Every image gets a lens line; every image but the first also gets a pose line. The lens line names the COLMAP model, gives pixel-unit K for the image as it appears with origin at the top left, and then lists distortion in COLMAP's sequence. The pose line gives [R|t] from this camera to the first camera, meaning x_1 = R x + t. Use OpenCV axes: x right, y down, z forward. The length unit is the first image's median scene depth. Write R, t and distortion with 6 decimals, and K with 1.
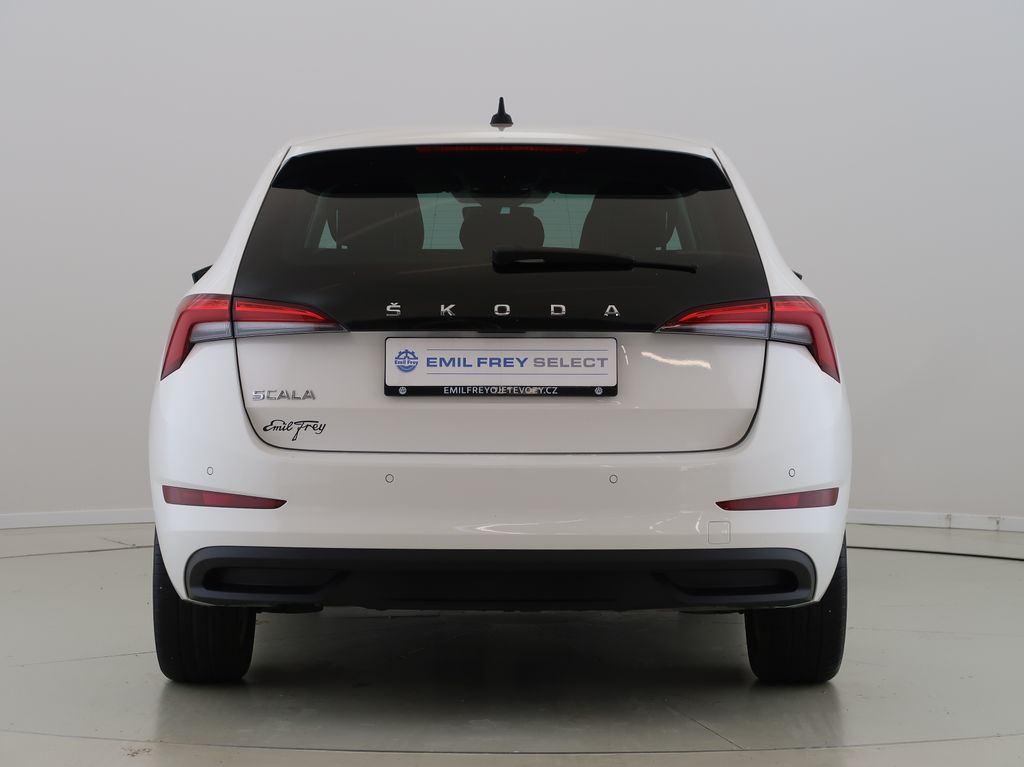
lens RADIAL K [[819.8, 0, 512.0], [0, 819.8, 383.5], [0, 0, 1]] dist [0.000352, 0.000046]
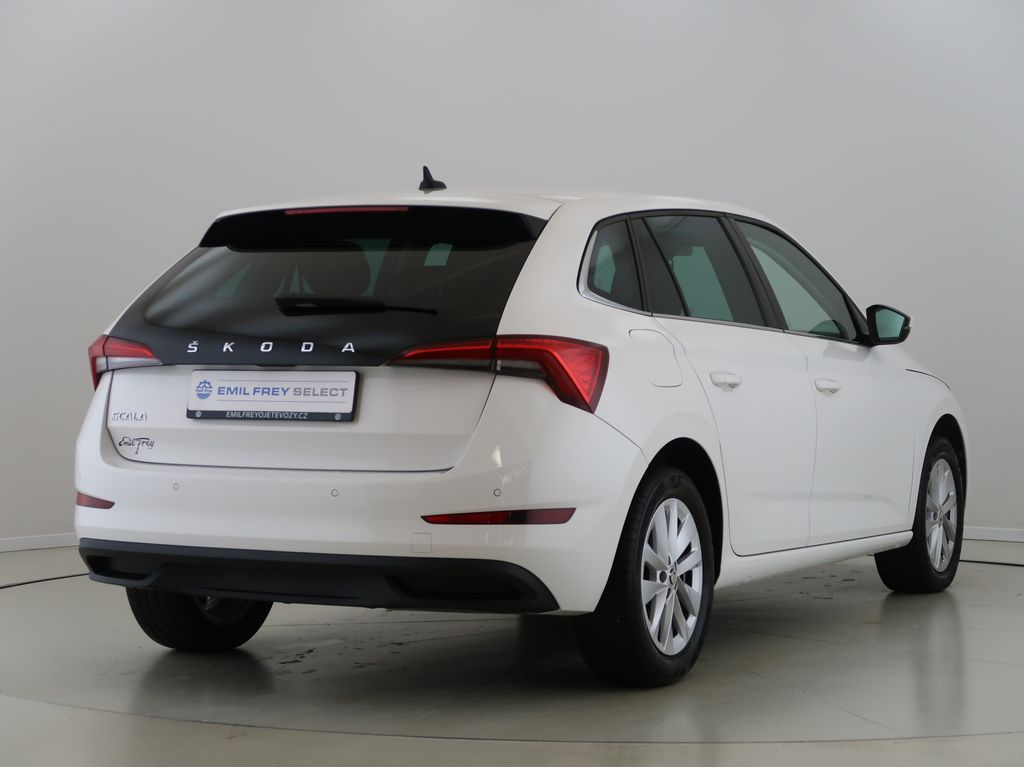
lens RADIAL K [[727.0, 0, 512.0], [0, 727.0, 383.5], [0, 0, 1]] dist [-0.076511, 0.000793]
pose [[0.992402, 0.008077, -0.122771, 0.452368], [-0.013161, 0.999087, -0.040653, 0.000362], [0.122330, 0.041959, 0.991602, 0.016471]]
